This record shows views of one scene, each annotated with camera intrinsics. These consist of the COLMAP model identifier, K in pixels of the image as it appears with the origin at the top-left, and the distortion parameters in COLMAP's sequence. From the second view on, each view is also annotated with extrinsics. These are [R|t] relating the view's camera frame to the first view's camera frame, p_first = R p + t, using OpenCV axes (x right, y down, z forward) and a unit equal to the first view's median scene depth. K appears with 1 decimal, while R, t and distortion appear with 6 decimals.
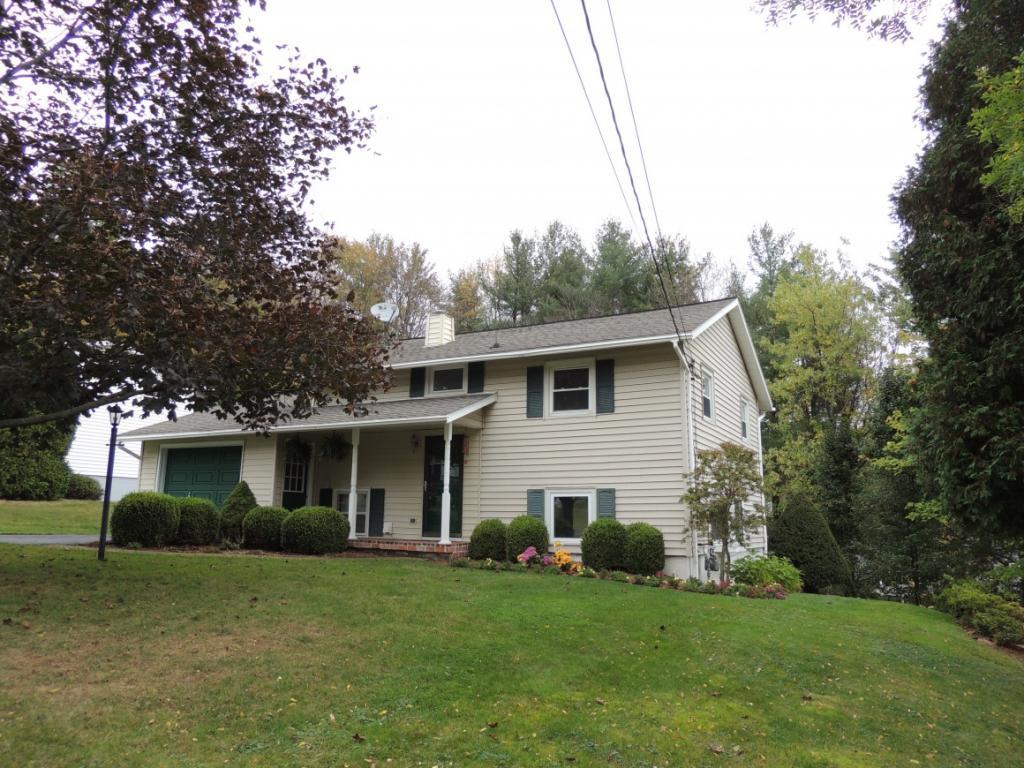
lens RADIAL K [[728.7, 0, 509.2], [0, 728.7, 387.5], [0, 0, 1]] dist [-0.005218, -0.013943]
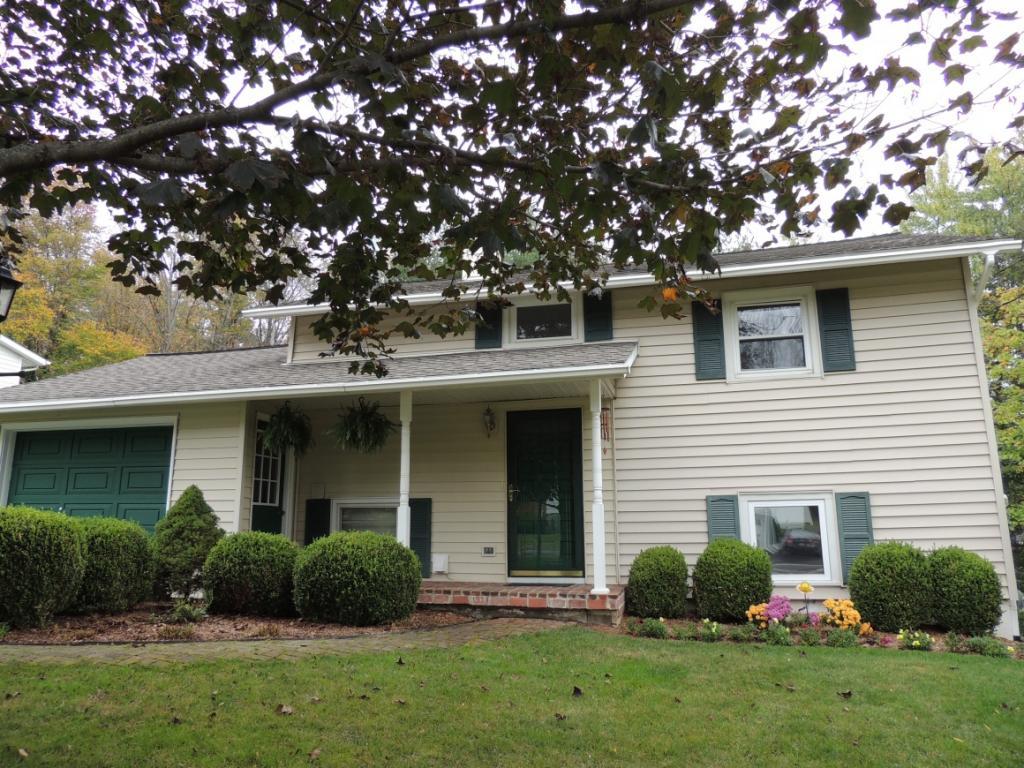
lens RADIAL K [[728.7, 0, 518.5], [0, 728.7, 380.3], [0, 0, 1]] dist [-0.005218, -0.013943]
pose [[0.972056, 0.027951, 0.233080, -0.261247], [-0.021719, 0.999336, -0.029261, 0.061607], [-0.233743, 0.023381, 0.972017, 0.420895]]
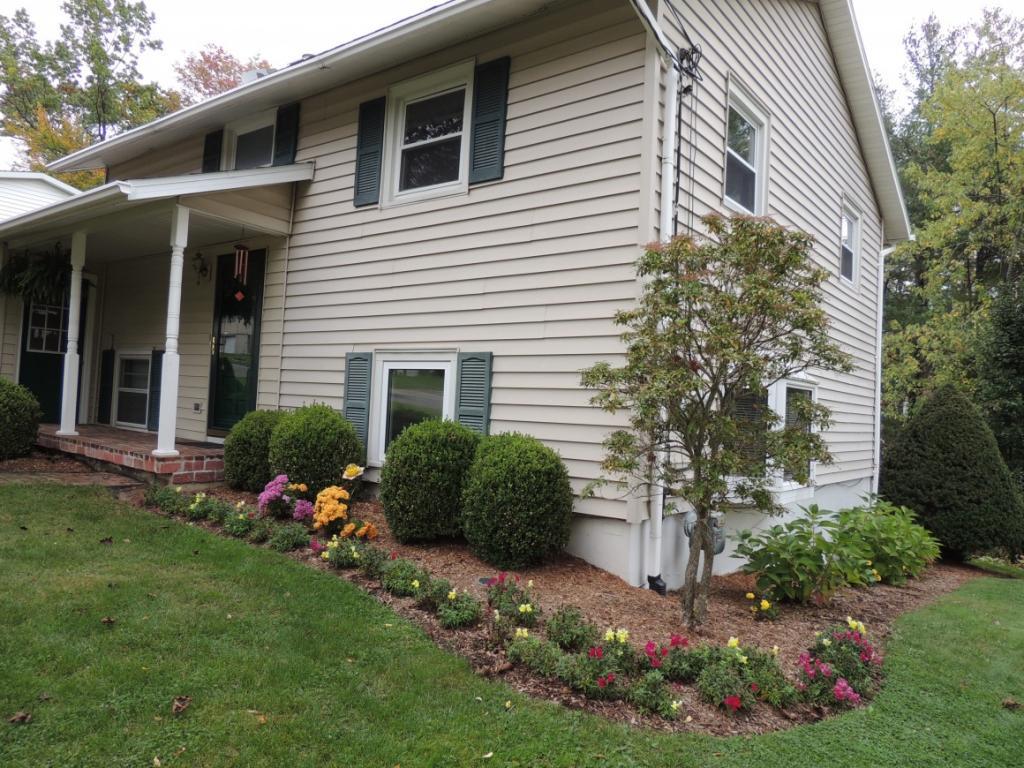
lens RADIAL K [[728.7, 0, 512.3], [0, 728.7, 380.5], [0, 0, 1]] dist [-0.005218, -0.013943]
pose [[0.985922, 0.032304, -0.164055, 0.206320], [-0.008424, 0.989510, 0.144216, 0.082732], [0.166993, -0.140804, 0.975852, 0.514037]]
